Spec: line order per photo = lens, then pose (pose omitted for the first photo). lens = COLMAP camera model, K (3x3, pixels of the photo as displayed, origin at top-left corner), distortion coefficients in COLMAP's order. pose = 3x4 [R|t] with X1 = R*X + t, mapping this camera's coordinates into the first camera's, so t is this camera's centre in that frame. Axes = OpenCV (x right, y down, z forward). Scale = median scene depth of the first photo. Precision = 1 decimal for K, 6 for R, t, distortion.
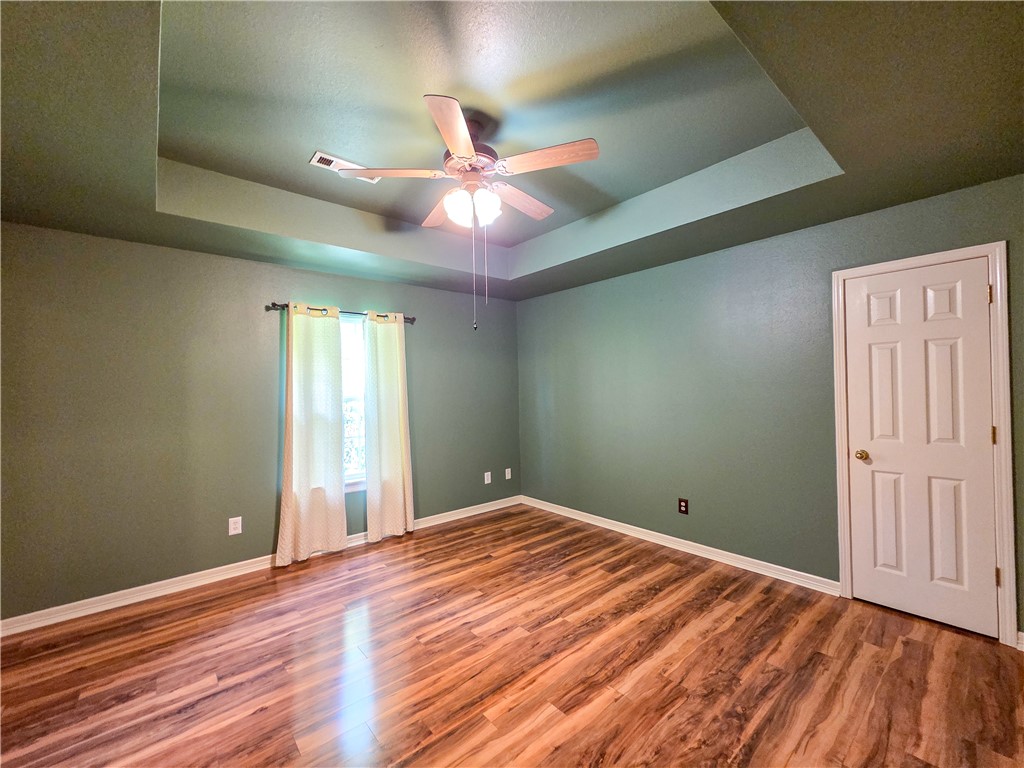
lens RADIAL K [[420.9, 0, 510.7], [0, 420.9, 385.6], [0, 0, 1]] dist [0.004580, -0.001041]
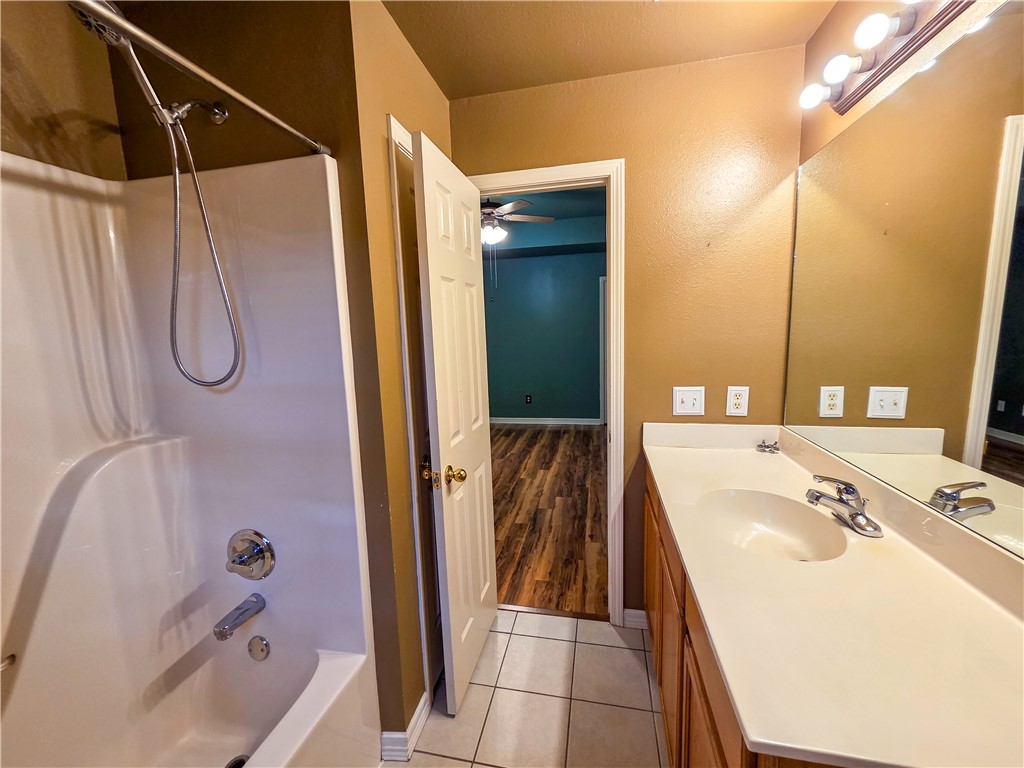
lens RADIAL K [[420.9, 0, 508.0], [0, 420.9, 384.5], [0, 0, 1]] dist [0.004580, -0.001041]
pose [[0.794897, -0.087255, 0.600437, -1.135798], [0.014919, 0.992117, 0.124423, -0.001516], [-0.606561, -0.089945, 0.789933, -0.554429]]
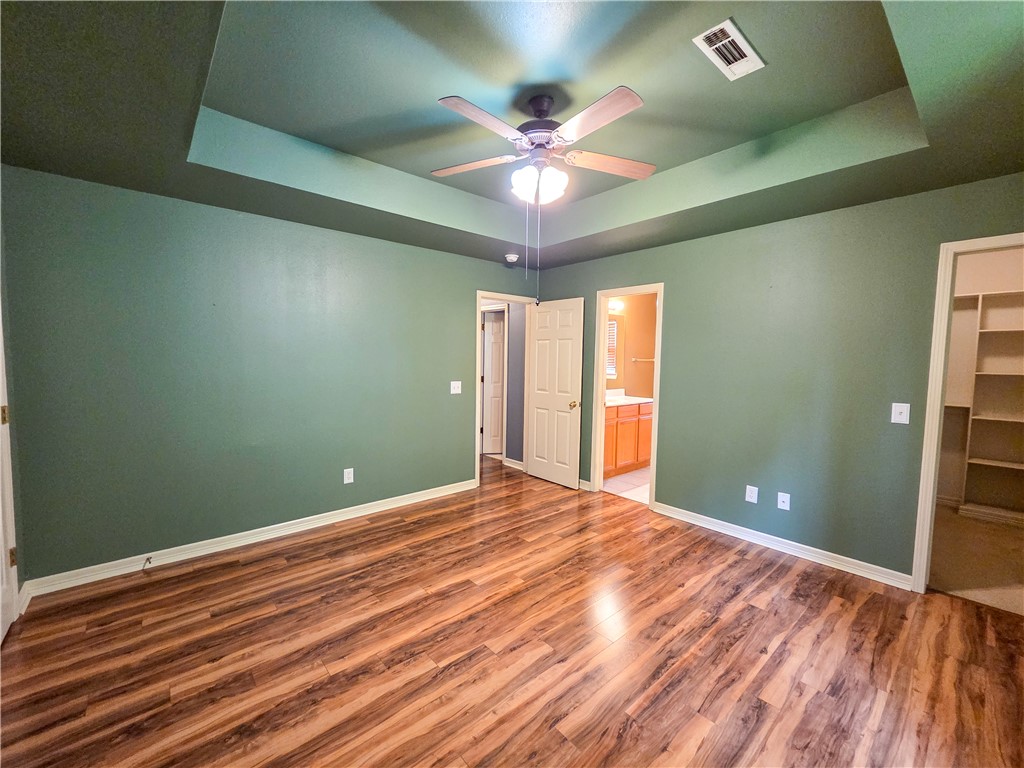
lens RADIAL K [[420.9, 0, 509.2], [0, 420.9, 384.0], [0, 0, 1]] dist [0.004580, -0.001041]
pose [[-0.999898, 0.008529, -0.011454, -0.000990], [0.007792, 0.997989, 0.062913, -0.004655], [0.011968, 0.062818, -0.997953, 1.931468]]
